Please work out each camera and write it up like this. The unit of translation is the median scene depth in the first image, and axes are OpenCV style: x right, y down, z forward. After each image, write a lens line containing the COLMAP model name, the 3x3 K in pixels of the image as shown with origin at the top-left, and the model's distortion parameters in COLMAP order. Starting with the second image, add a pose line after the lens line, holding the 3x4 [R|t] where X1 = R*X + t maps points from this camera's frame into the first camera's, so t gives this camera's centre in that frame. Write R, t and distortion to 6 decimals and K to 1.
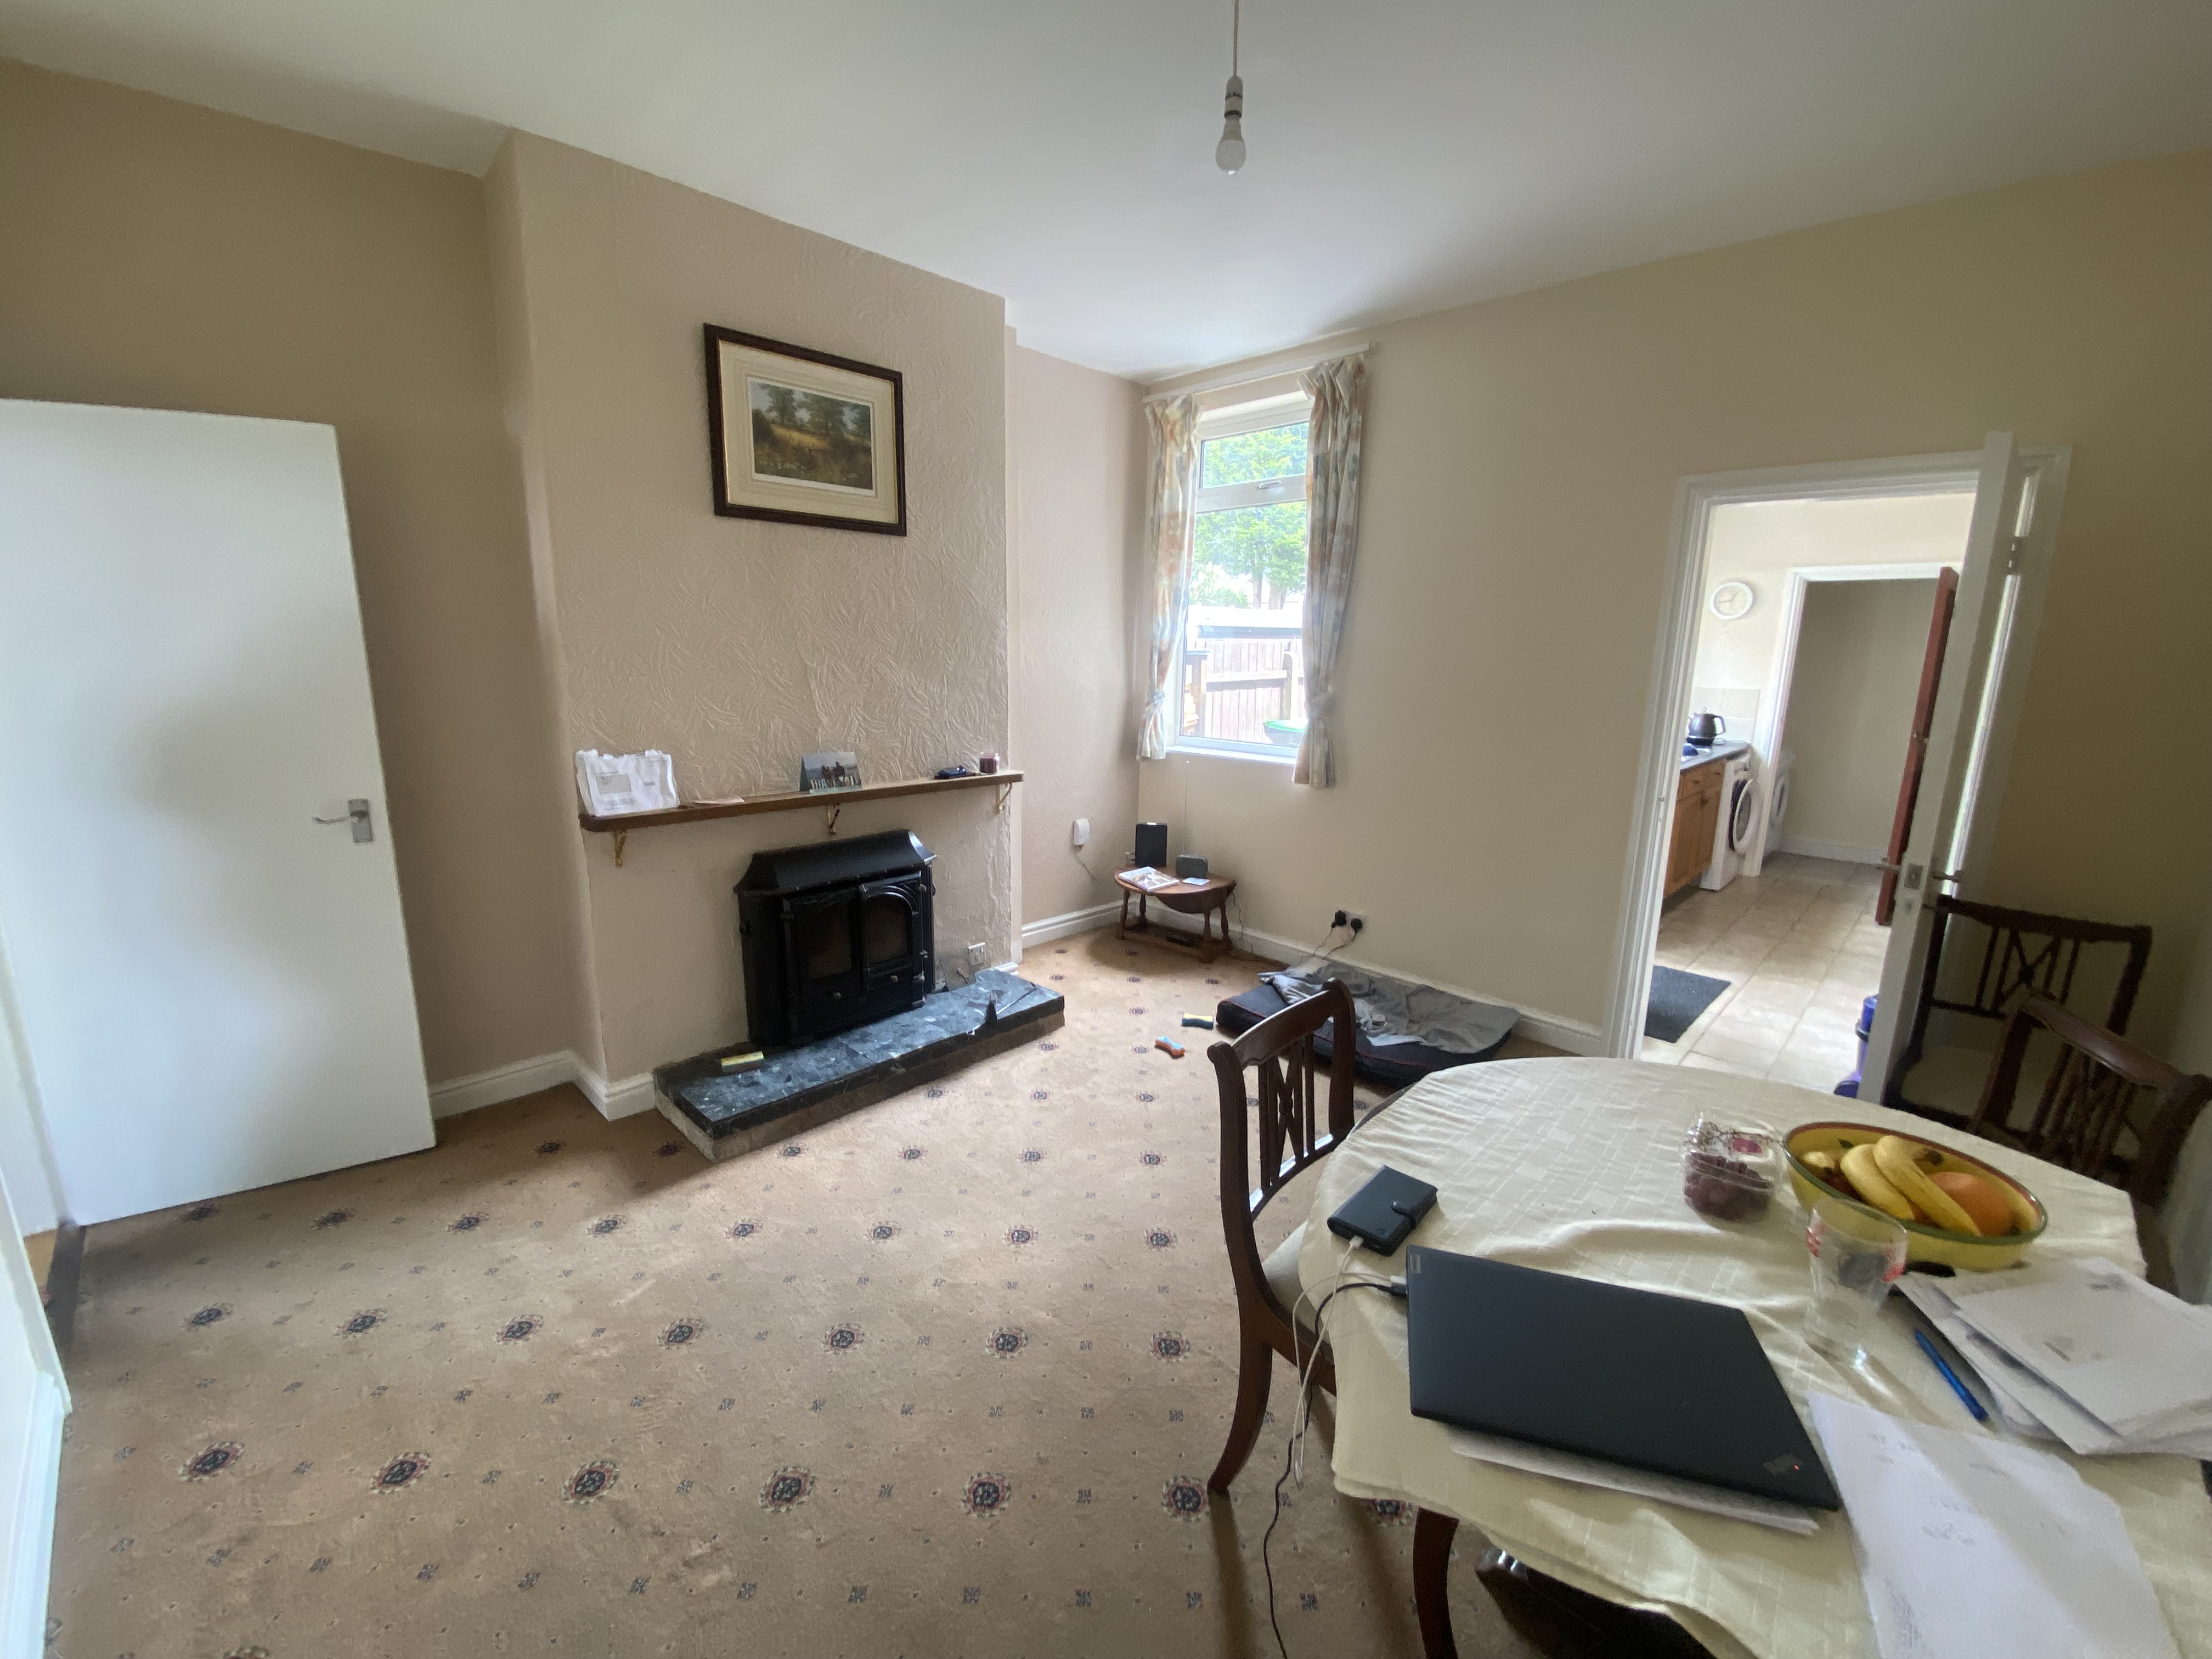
lens RADIAL K [[896.1, 0, 1100.0], [0, 896.1, 830.2], [0, 0, 1]] dist [-0.017236, -0.000257]
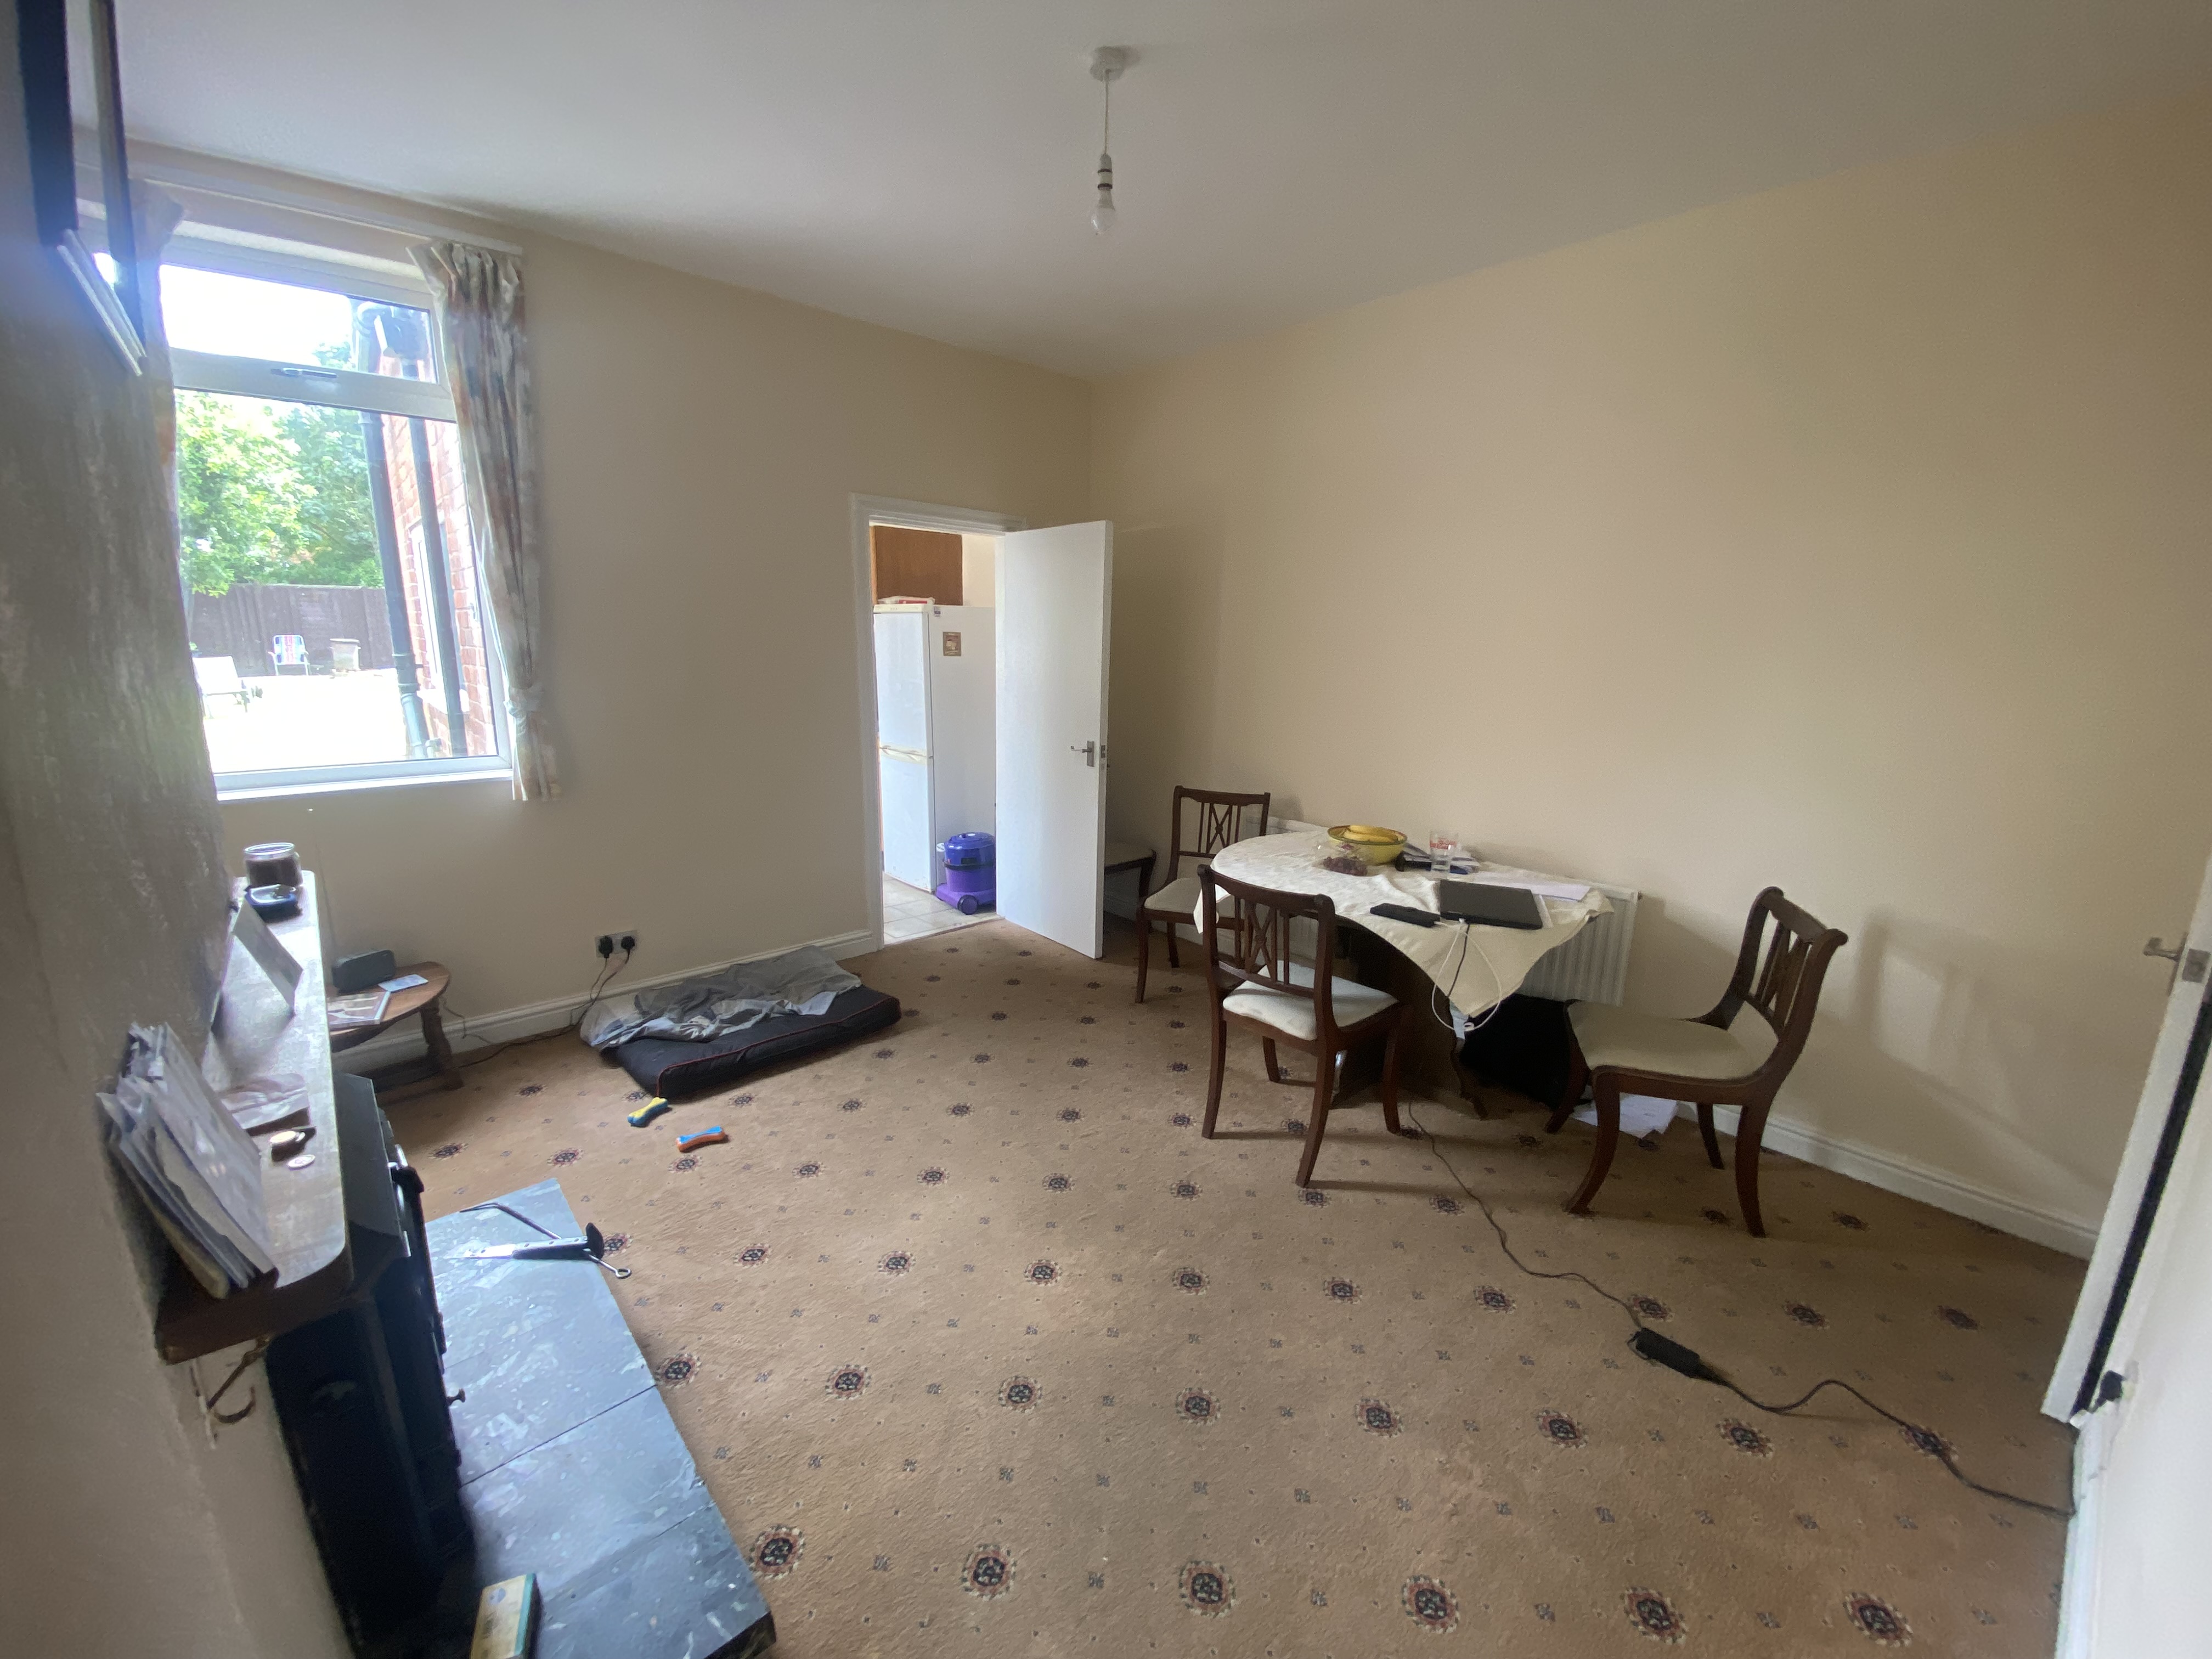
lens RADIAL K [[901.0, 0, 1106.0], [0, 901.0, 829.5], [0, 0, 1]] dist [-0.000155, 0.000017]
pose [[0.064830, -0.250865, 0.965849, -0.569989], [0.194912, 0.952426, 0.234296, -0.130611], [-0.978676, 0.173066, 0.110642, 0.479679]]
